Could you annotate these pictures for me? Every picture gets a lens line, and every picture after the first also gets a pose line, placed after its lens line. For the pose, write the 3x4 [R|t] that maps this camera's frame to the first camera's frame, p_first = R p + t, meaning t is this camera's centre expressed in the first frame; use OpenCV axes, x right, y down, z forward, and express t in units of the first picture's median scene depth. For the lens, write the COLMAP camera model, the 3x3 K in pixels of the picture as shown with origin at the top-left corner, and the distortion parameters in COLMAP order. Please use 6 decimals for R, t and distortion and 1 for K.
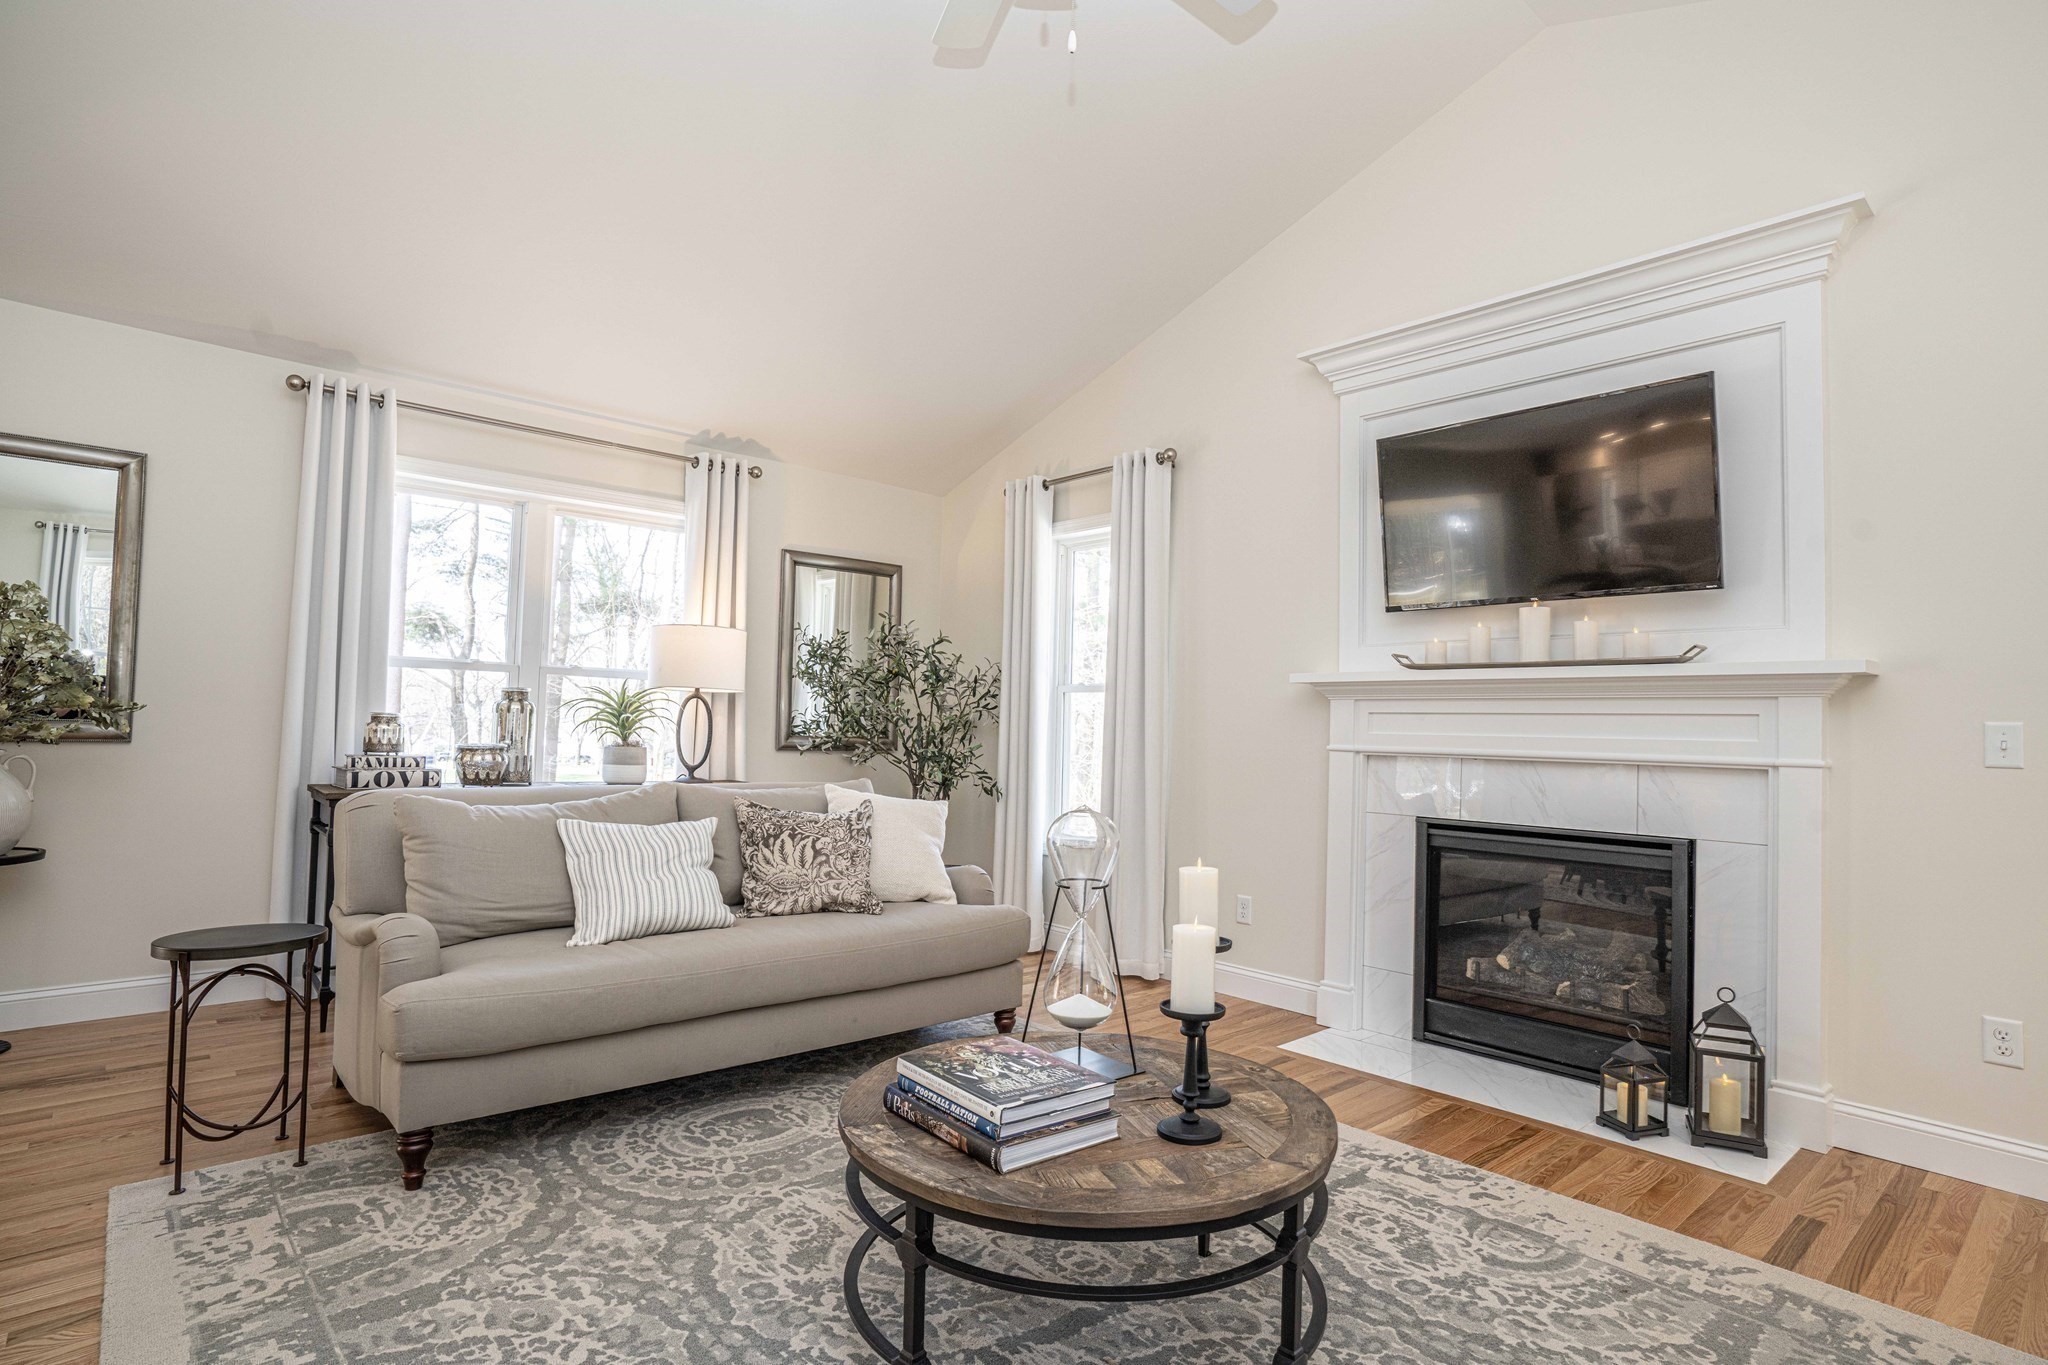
lens RADIAL K [[1038.0, 0, 1024.0], [0, 1038.0, 682.5], [0, 0, 1]] dist [-0.001534, -0.000176]
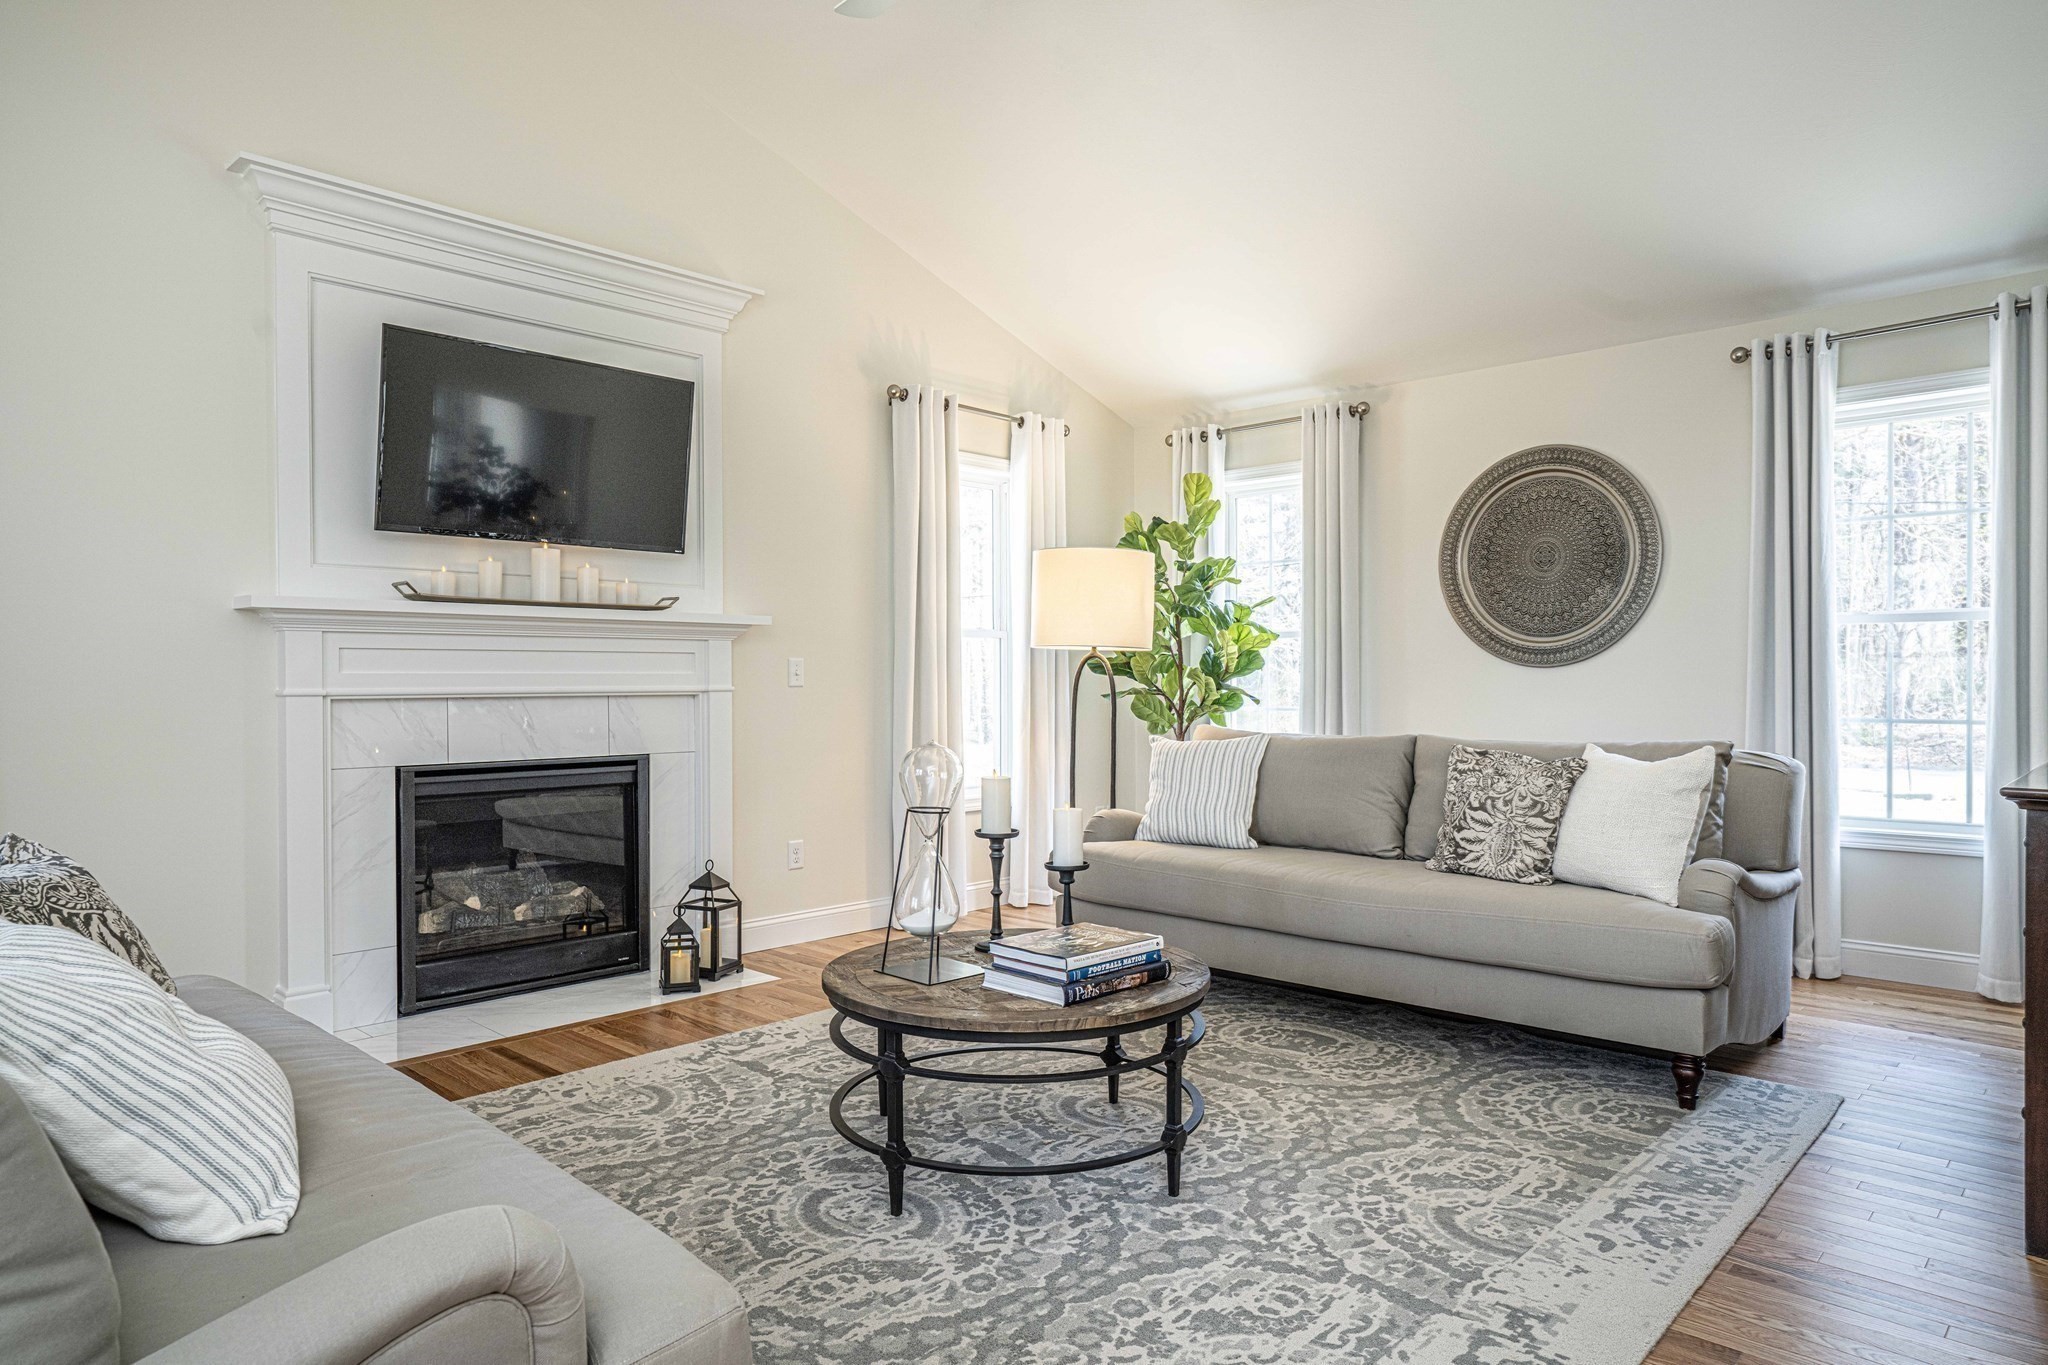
lens RADIAL K [[1243.0, 0, 1024.0], [0, 1243.0, 682.5], [0, 0, 1]] dist [-0.000809, 0.000079]
pose [[-0.086160, -0.022469, 0.996028, -0.891451], [-0.040504, 0.998998, 0.019033, 0.021315], [-0.995458, -0.038703, -0.086984, 0.714089]]
